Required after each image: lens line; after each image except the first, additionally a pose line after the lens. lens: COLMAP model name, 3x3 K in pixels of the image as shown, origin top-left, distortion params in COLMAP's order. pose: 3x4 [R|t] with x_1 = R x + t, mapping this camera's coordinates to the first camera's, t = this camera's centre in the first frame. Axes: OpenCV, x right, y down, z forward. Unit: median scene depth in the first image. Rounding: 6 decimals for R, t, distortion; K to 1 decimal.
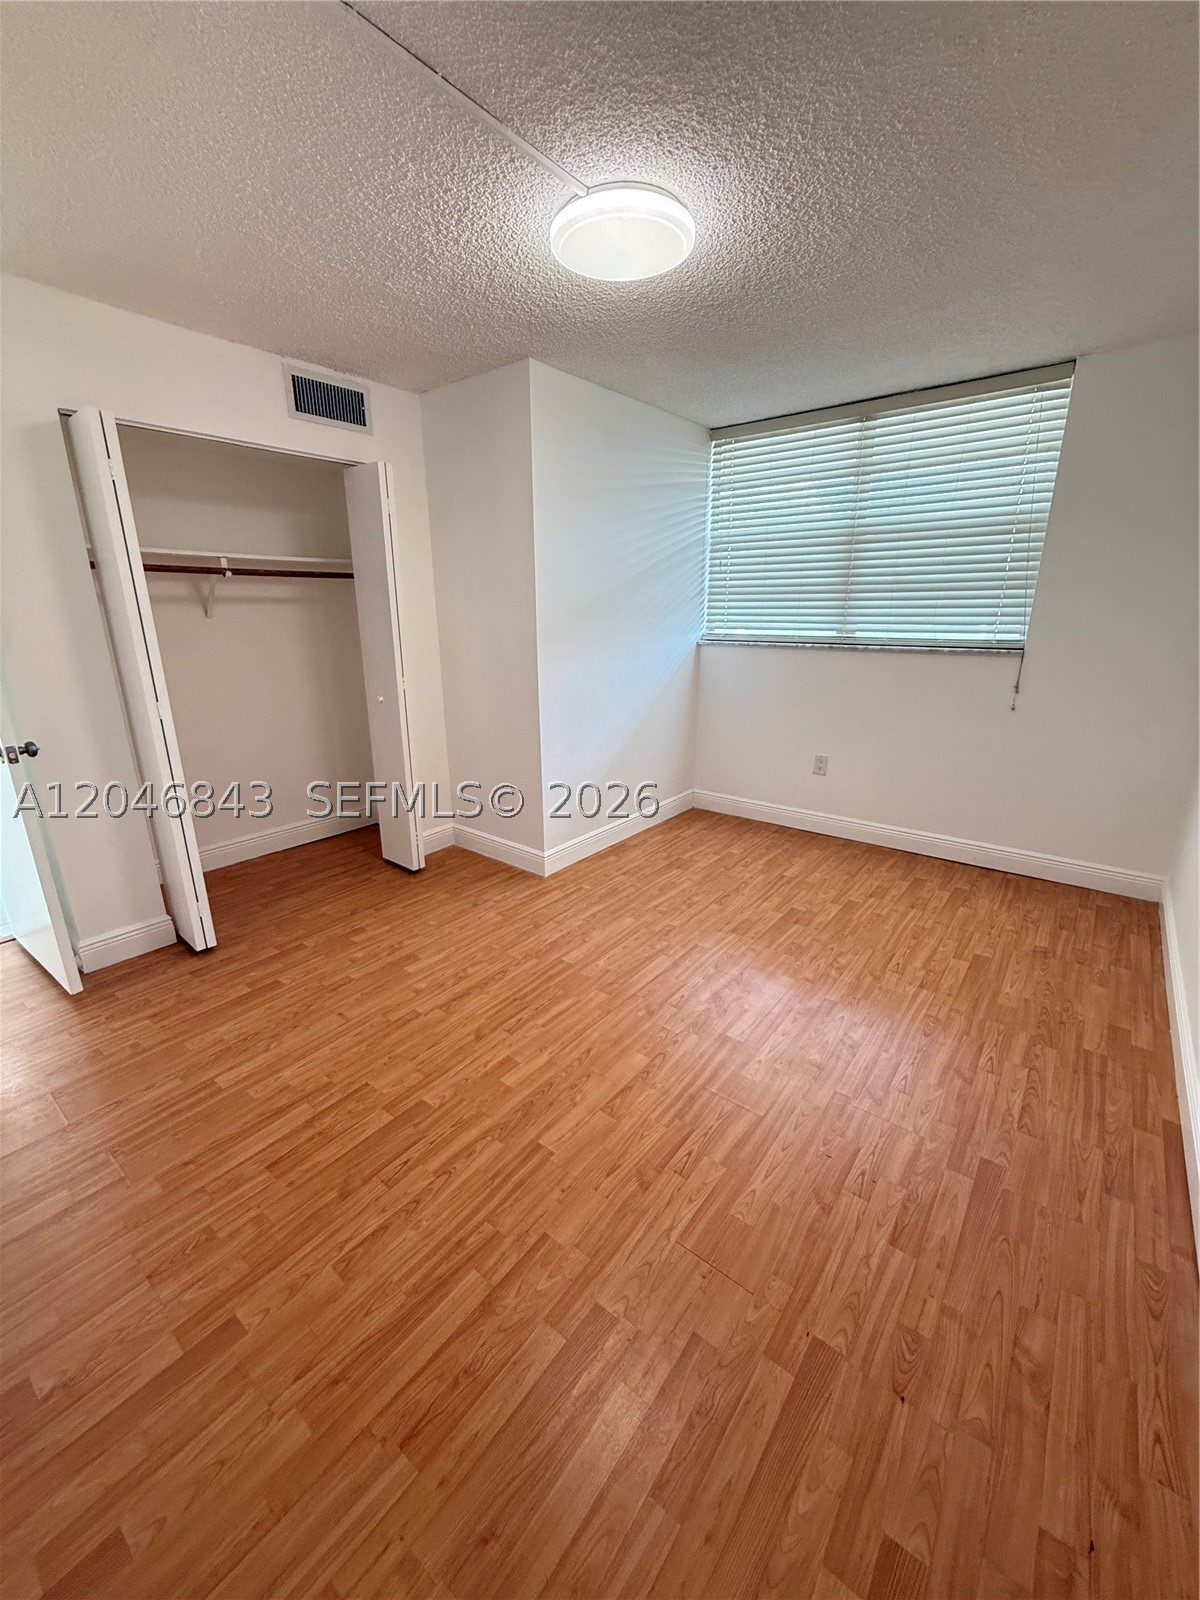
lens RADIAL K [[635.9, 0, 597.7], [0, 635.9, 799.9], [0, 0, 1]] dist [-0.001759, 0.000521]
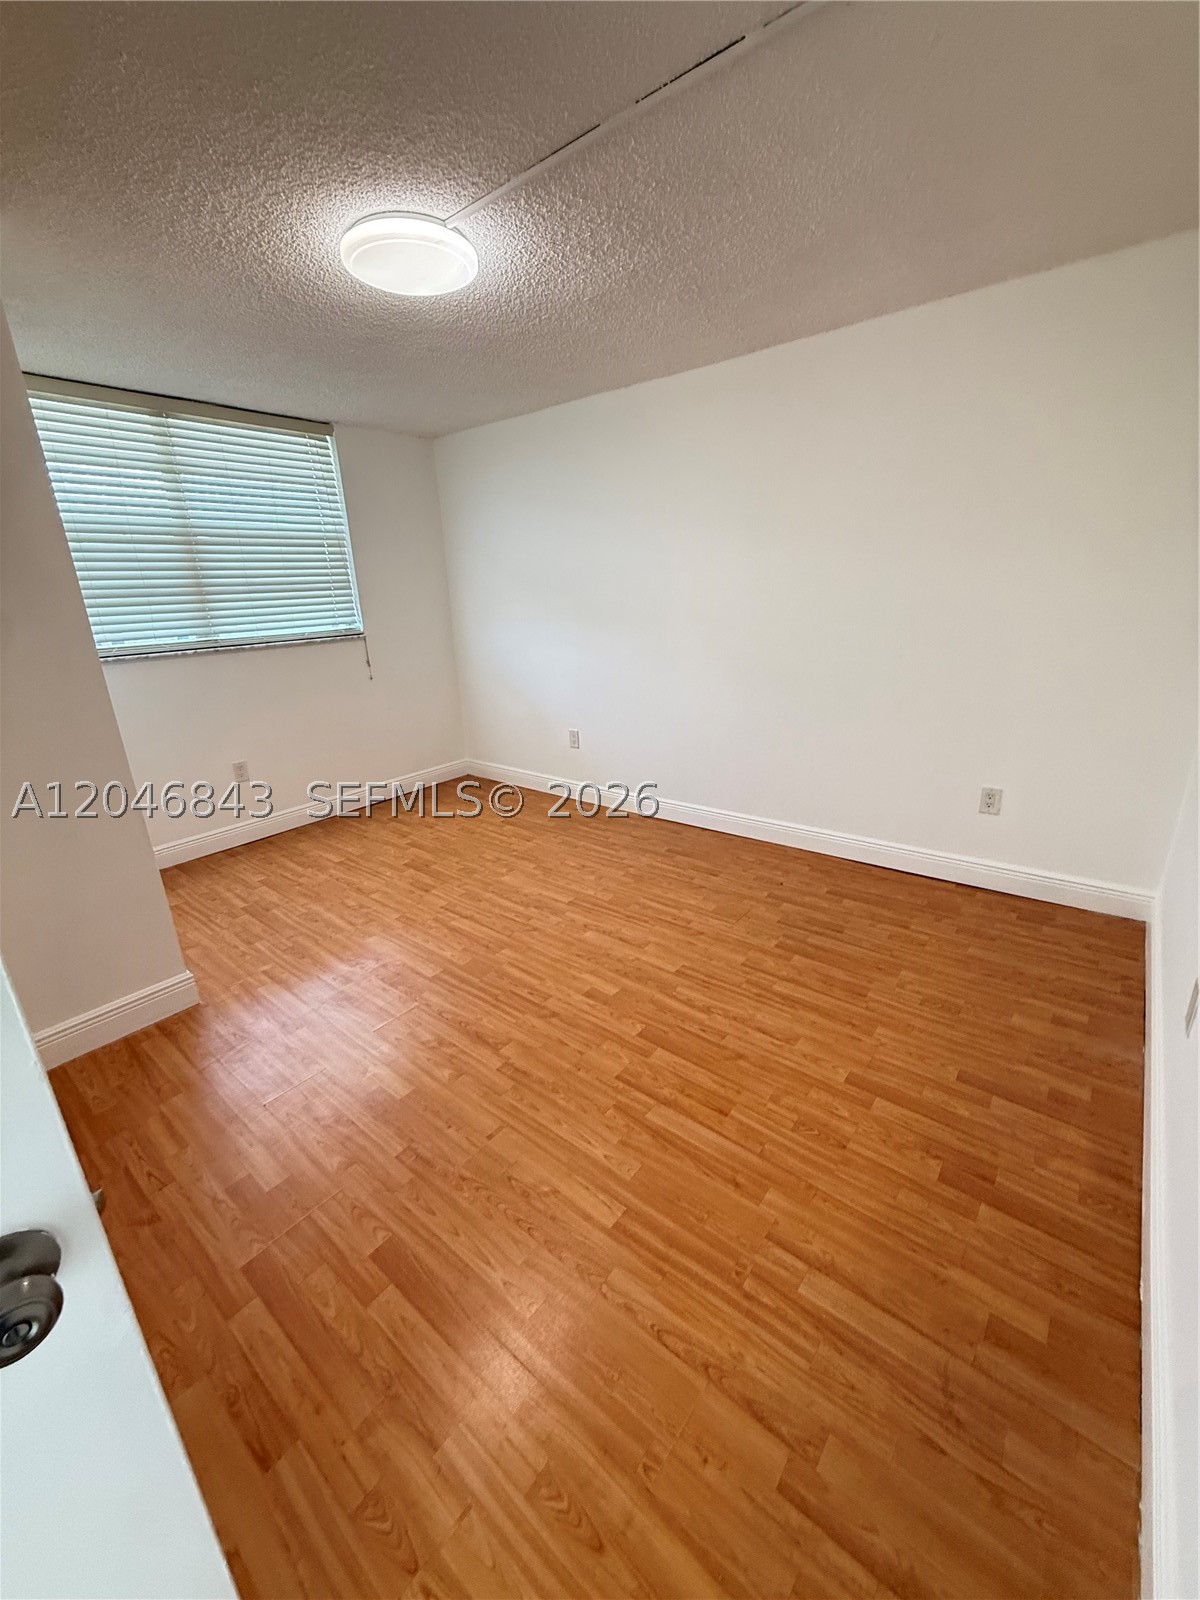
lens RADIAL K [[635.9, 0, 598.7], [0, 635.9, 800.2], [0, 0, 1]] dist [-0.001759, 0.000521]
pose [[0.017102, -0.309797, 0.950649, -0.815166], [0.329511, 0.899418, 0.287174, -0.162330], [-0.943997, 0.308338, 0.117464, 0.542315]]
